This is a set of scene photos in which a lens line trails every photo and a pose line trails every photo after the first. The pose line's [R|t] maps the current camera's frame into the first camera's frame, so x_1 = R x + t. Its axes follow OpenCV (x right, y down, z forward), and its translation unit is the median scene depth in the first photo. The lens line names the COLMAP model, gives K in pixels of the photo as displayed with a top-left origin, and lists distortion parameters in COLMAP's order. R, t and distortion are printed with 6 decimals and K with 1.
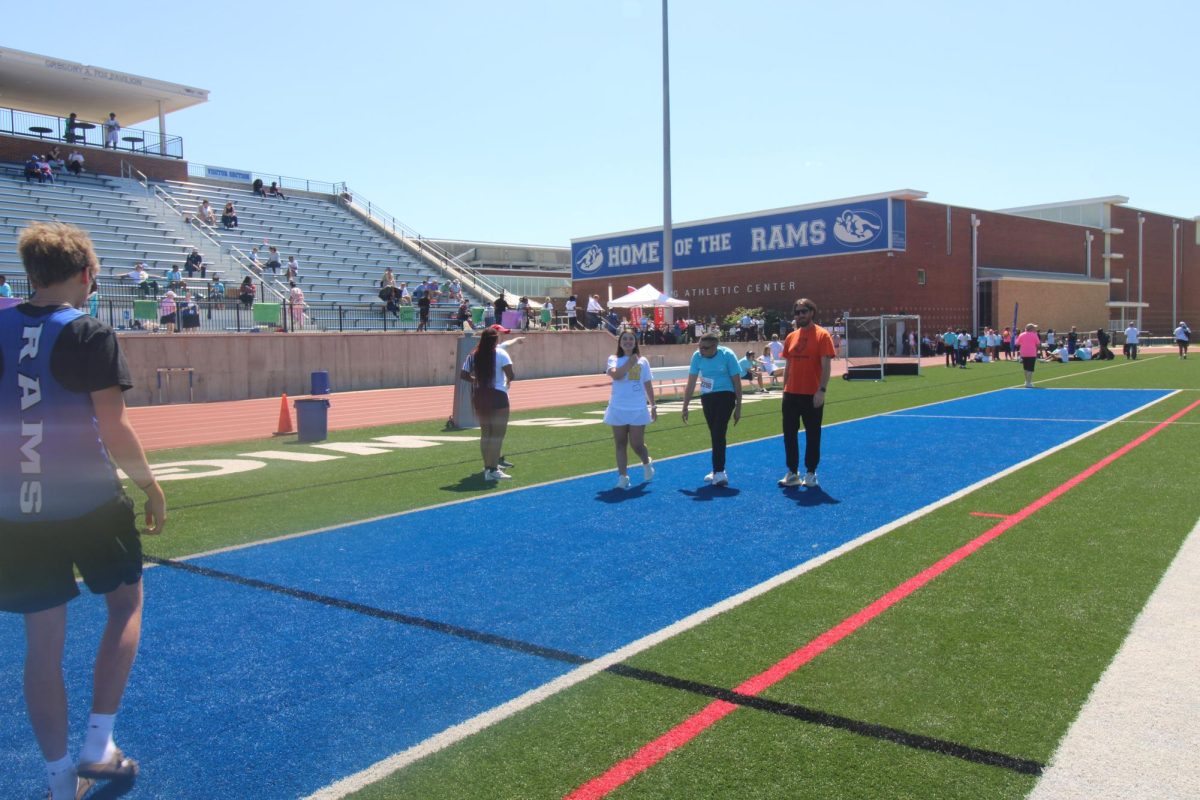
lens RADIAL K [[927.7, 0, 600.0], [0, 927.7, 400.0], [0, 0, 1]] dist [0.014907, -0.001223]
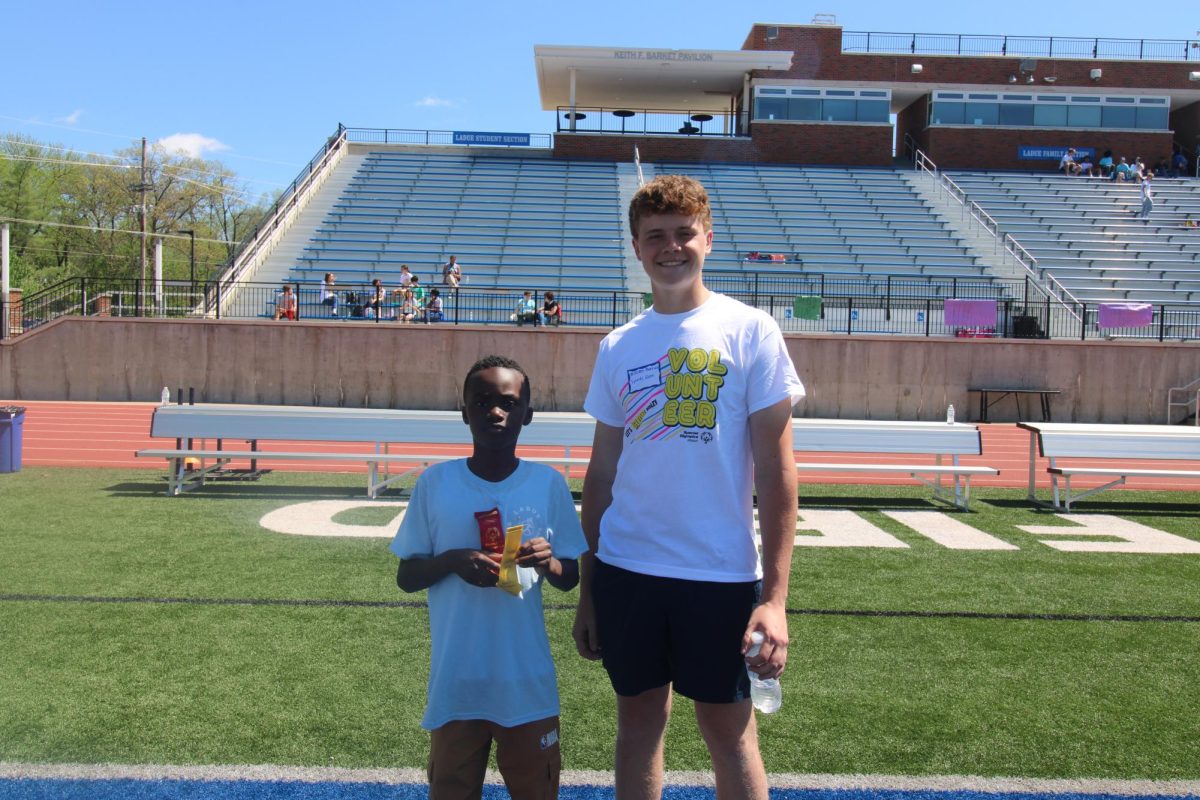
lens RADIAL K [[927.7, 0, 600.0], [0, 927.7, 400.0], [0, 0, 1]] dist [0.014907, -0.001223]
pose [[0.519911, 0.102151, -0.848091, 0.261970], [-0.106936, 0.992797, 0.054025, -0.039256], [0.847501, 0.062603, 0.527089, 0.420628]]
